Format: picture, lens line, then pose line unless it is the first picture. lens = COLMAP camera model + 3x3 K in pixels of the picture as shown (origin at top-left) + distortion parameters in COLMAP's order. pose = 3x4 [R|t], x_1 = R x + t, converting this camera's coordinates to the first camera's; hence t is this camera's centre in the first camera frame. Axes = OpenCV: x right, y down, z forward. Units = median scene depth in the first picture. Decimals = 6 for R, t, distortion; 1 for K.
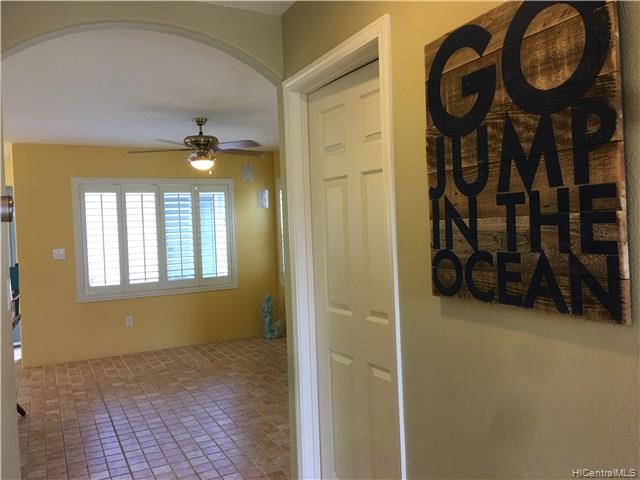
lens RADIAL K [[550.4, 0, 322.3], [0, 550.4, 239.5], [0, 0, 1]] dist [0.091086, -0.046633]
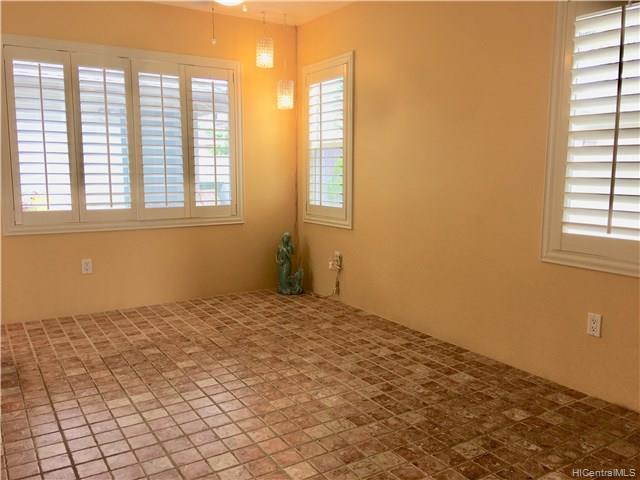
lens RADIAL K [[550.4, 0, 318.4], [0, 550.4, 239.3], [0, 0, 1]] dist [0.091086, -0.046633]
pose [[0.995394, 0.028626, 0.091500, -0.137864], [-0.037645, 0.994434, 0.098409, 0.040150], [-0.088173, -0.101401, 0.990931, 0.329113]]
